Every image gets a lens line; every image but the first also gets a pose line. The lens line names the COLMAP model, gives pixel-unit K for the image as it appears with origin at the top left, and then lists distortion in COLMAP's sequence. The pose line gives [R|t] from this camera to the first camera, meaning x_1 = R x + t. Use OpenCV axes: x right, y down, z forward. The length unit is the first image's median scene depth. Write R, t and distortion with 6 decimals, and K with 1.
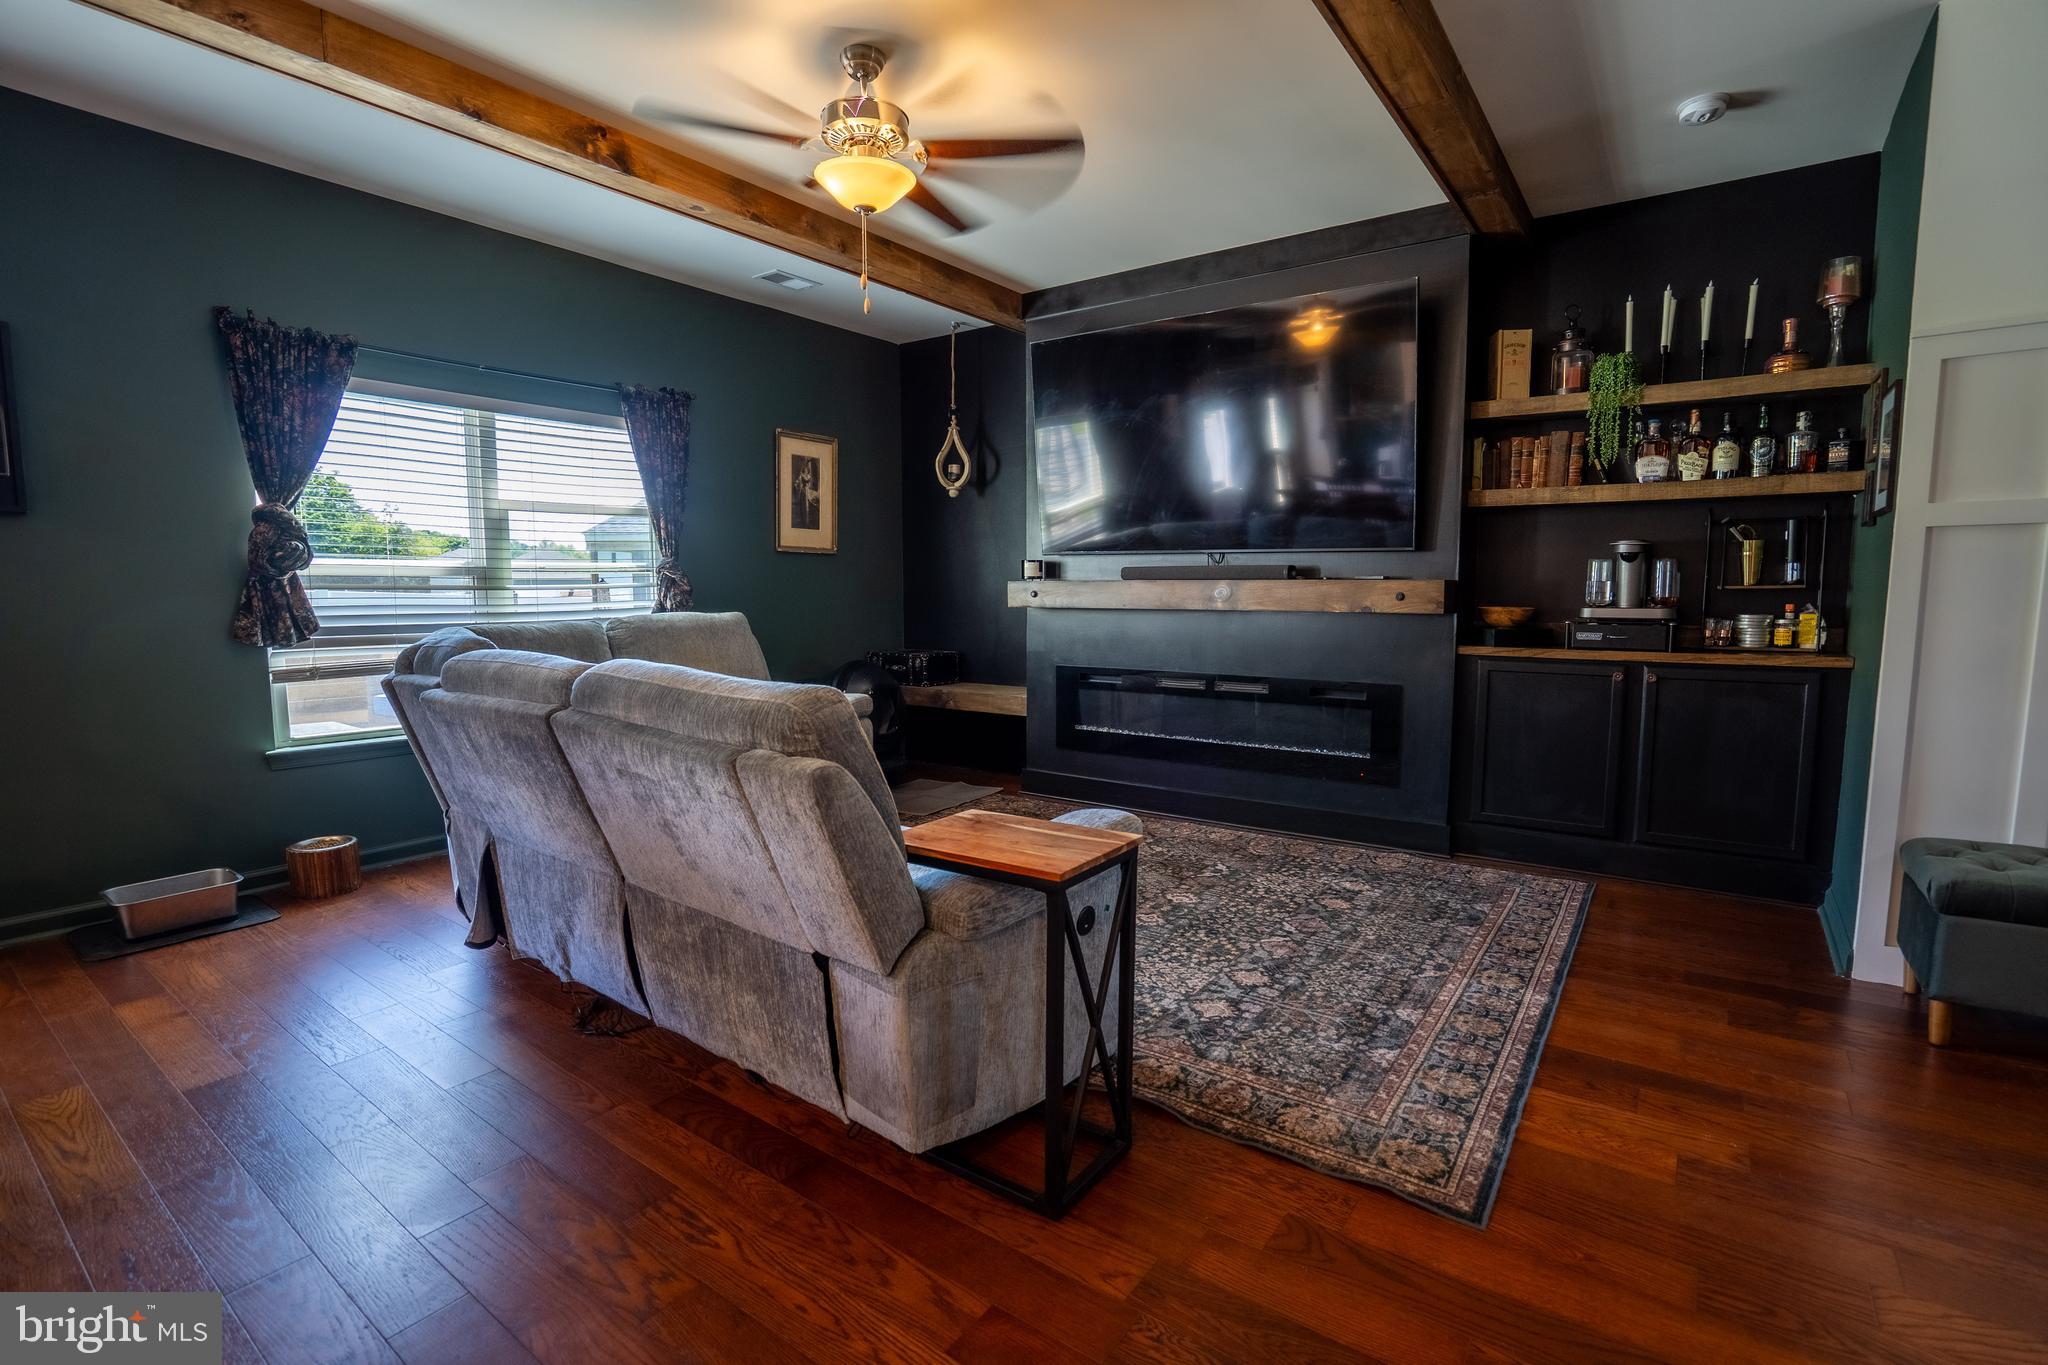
lens RADIAL K [[947.1, 0, 1025.4], [0, 947.1, 692.3], [0, 0, 1]] dist [-0.057006, 0.020932]
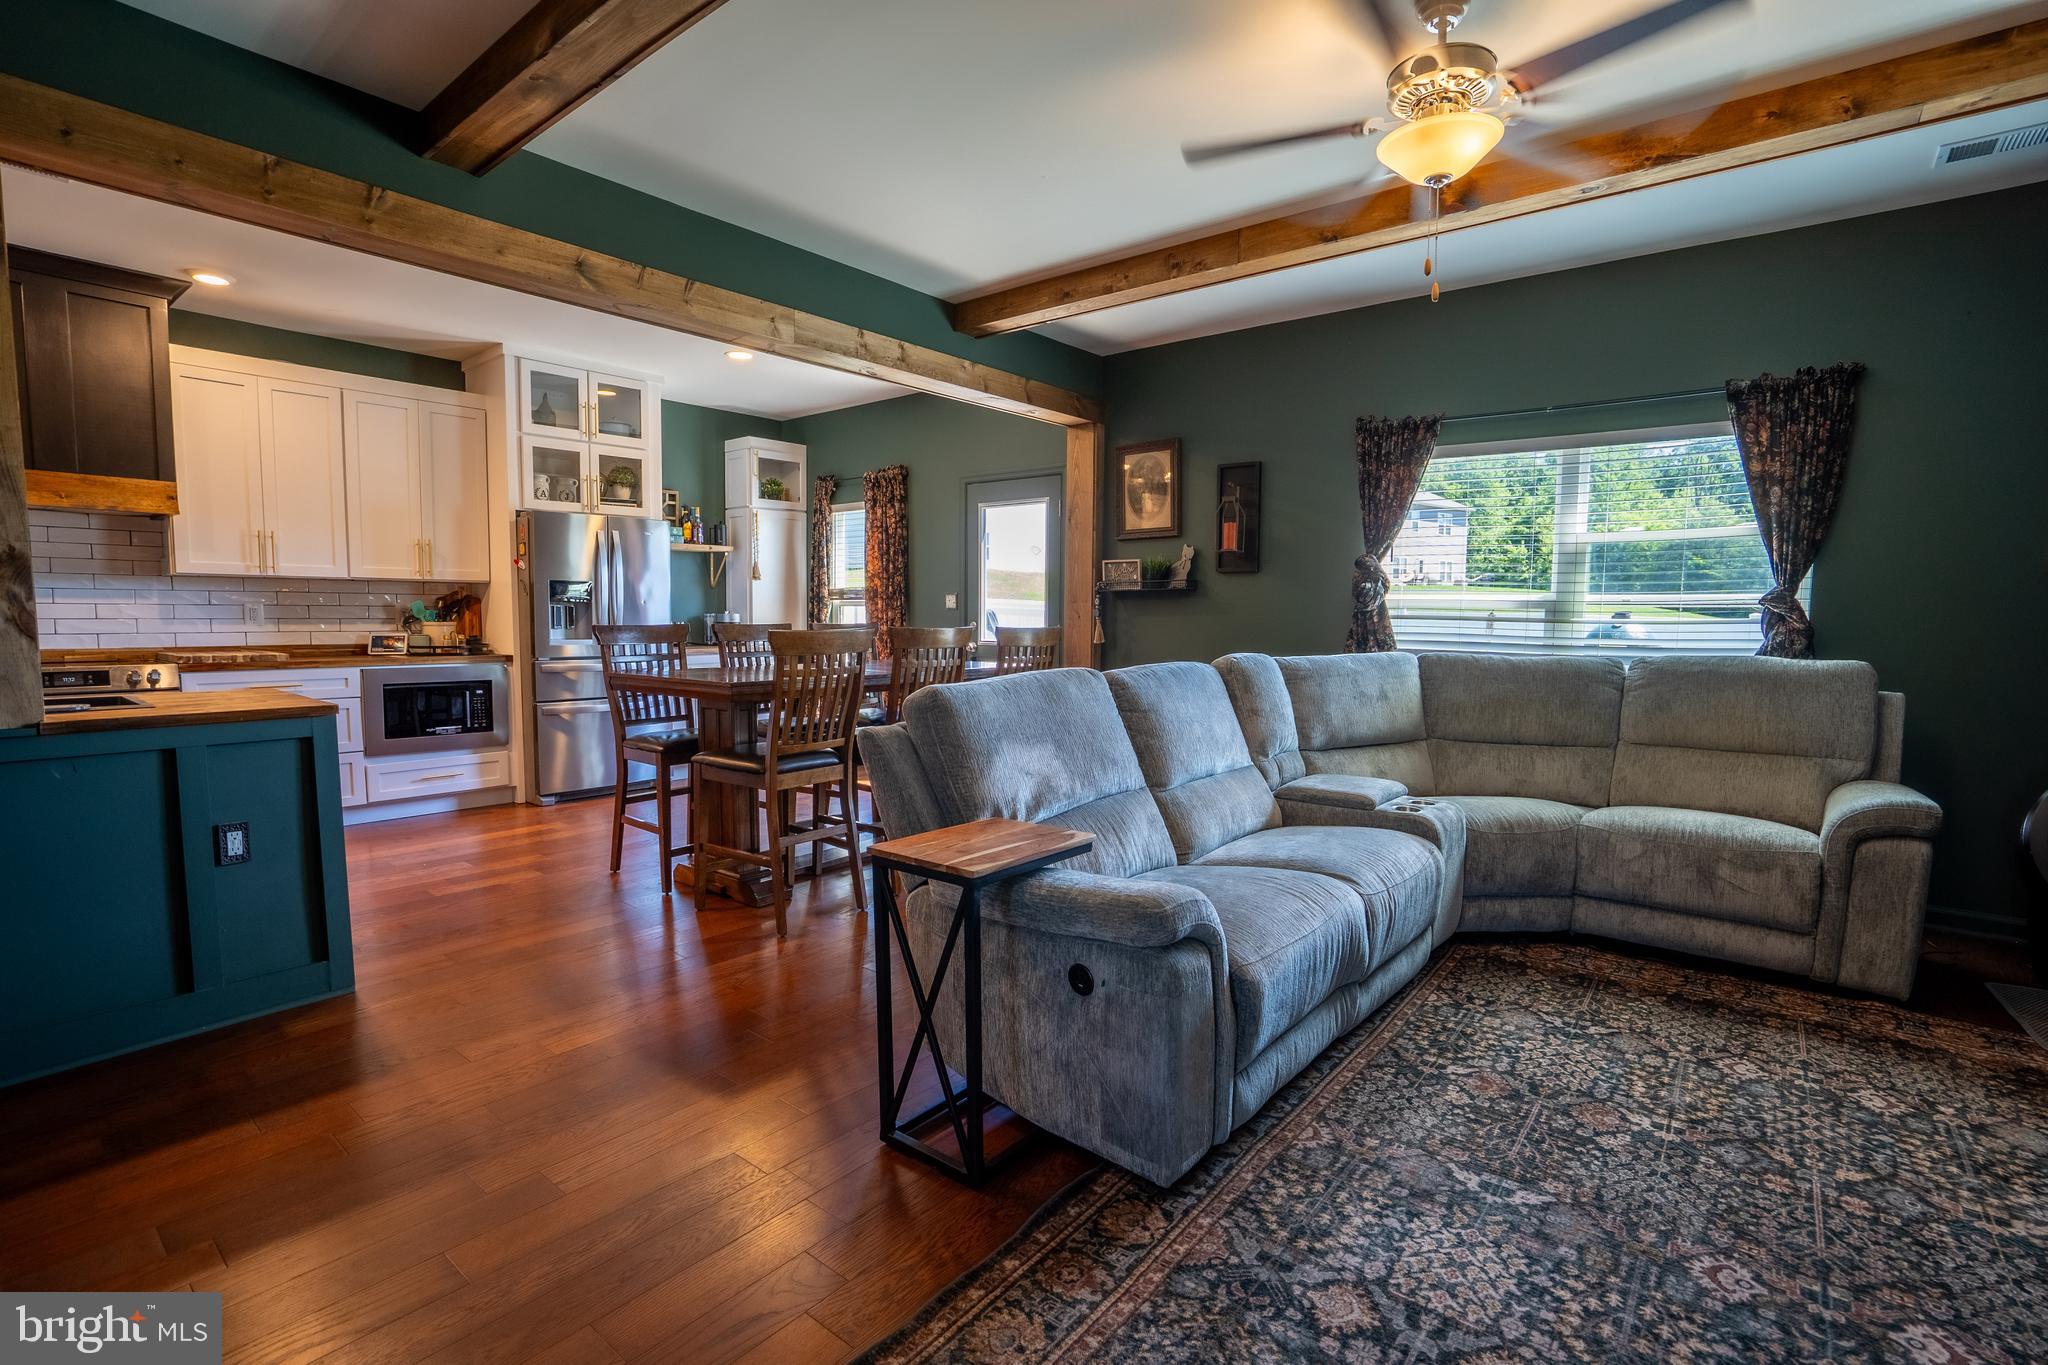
lens RADIAL K [[947.1, 0, 1025.4], [0, 947.1, 692.3], [0, 0, 1]] dist [-0.057006, 0.020932]
pose [[-0.048590, 0.083503, -0.995322, 0.578440], [-0.119556, 0.988849, 0.088796, -0.067543], [0.991638, 0.123311, -0.038065, 0.568631]]
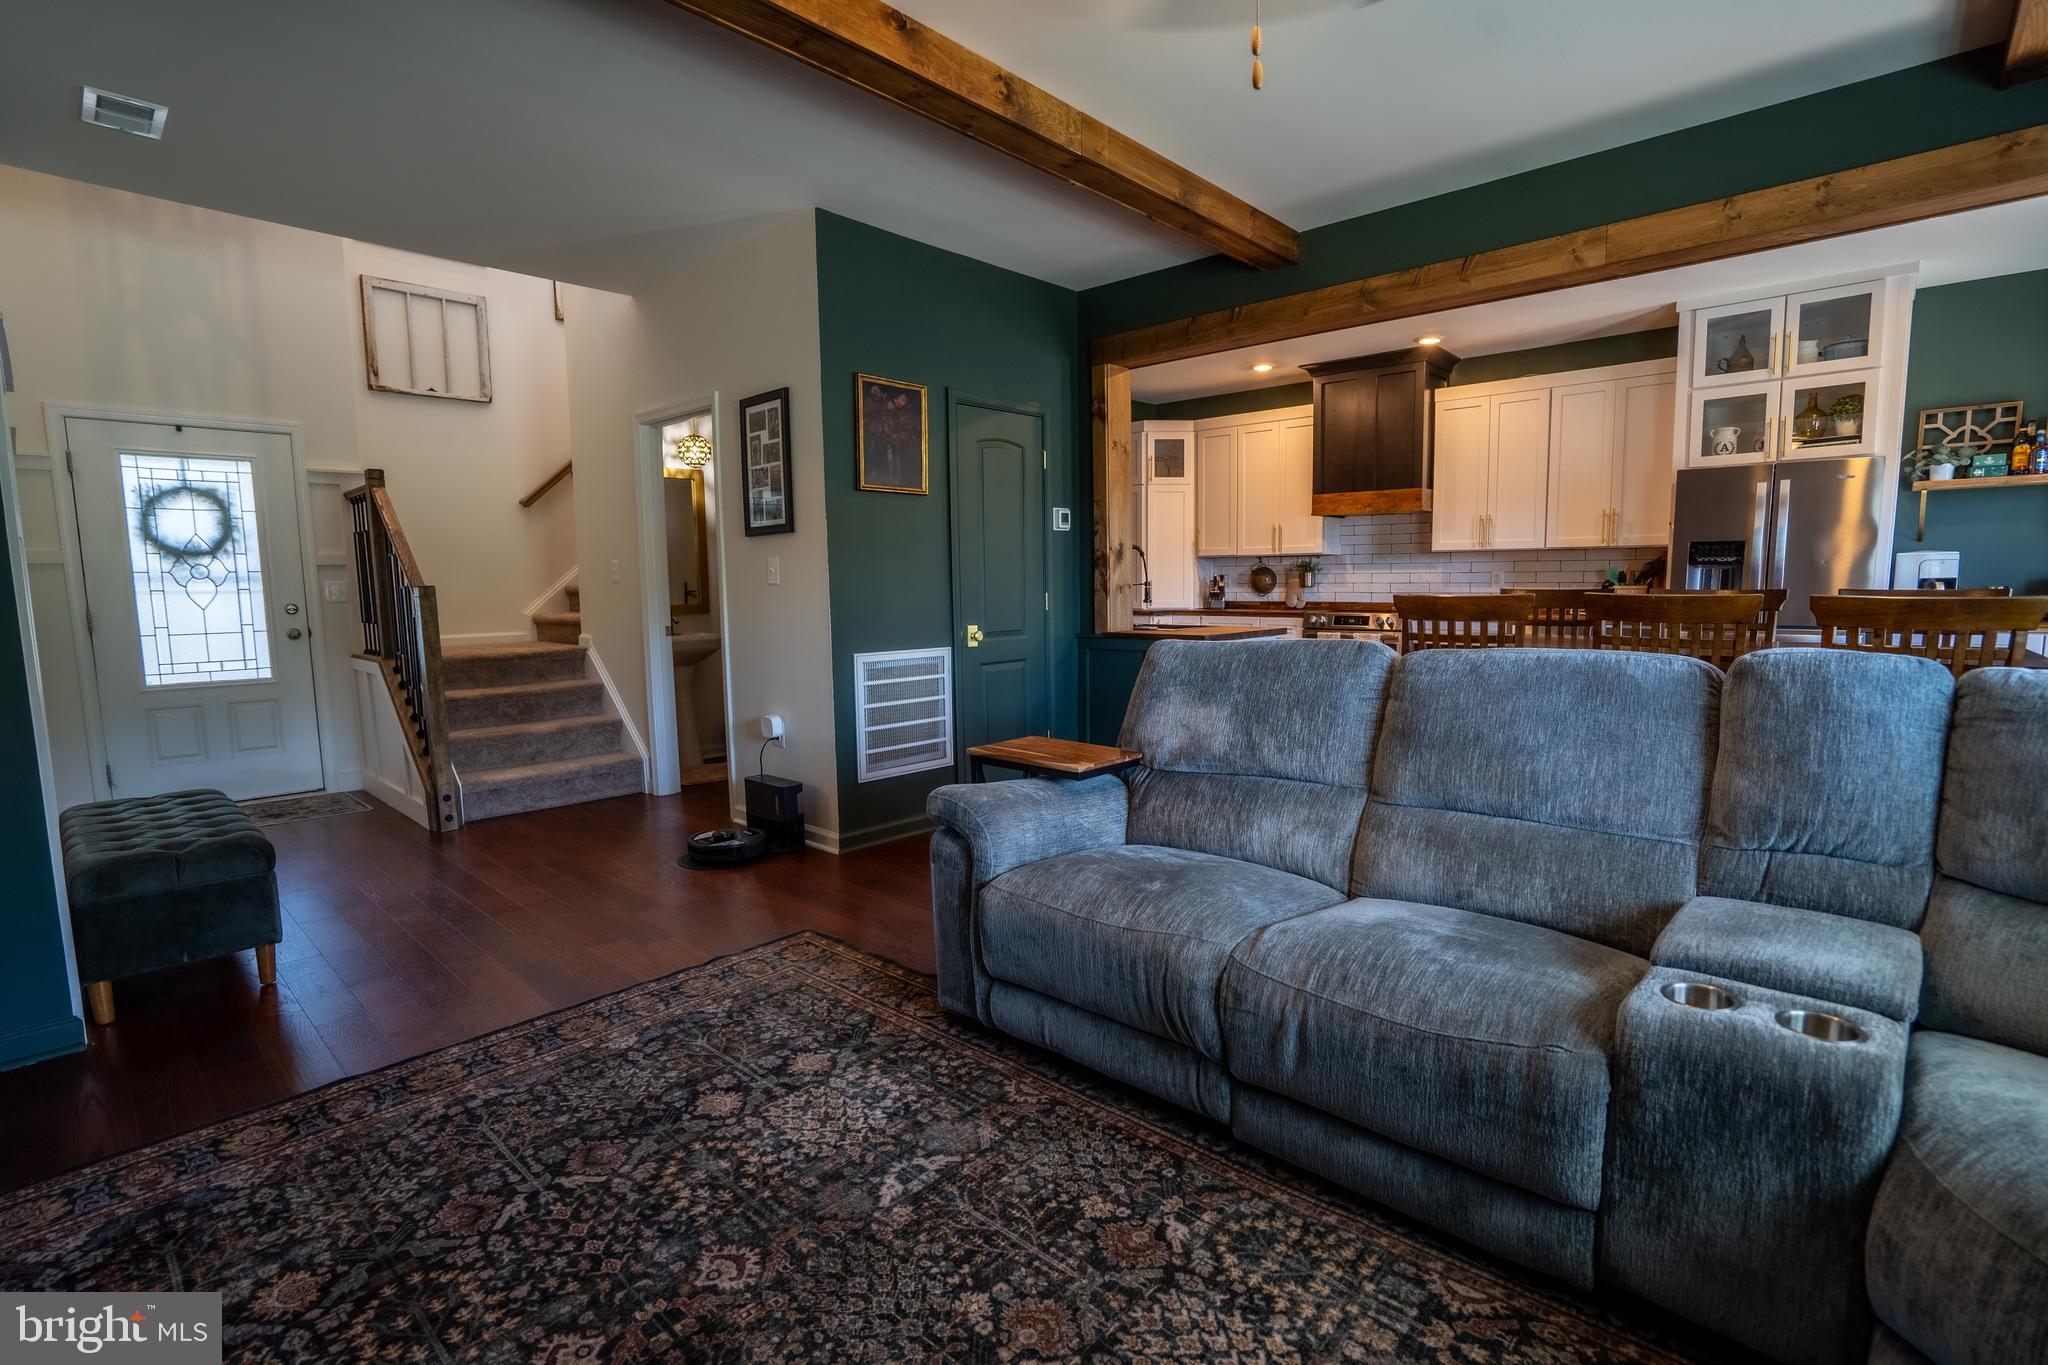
lens RADIAL K [[956.1, 0, 1023.8], [0, 956.1, 692.5], [0, 0, 1]] dist [-0.062933, 0.026051]
pose [[-0.993003, 0.001359, 0.118083, -0.079034], [0.028189, 0.973756, 0.225842, -0.150716], [-0.114678, 0.227590, -0.966981, 1.308318]]
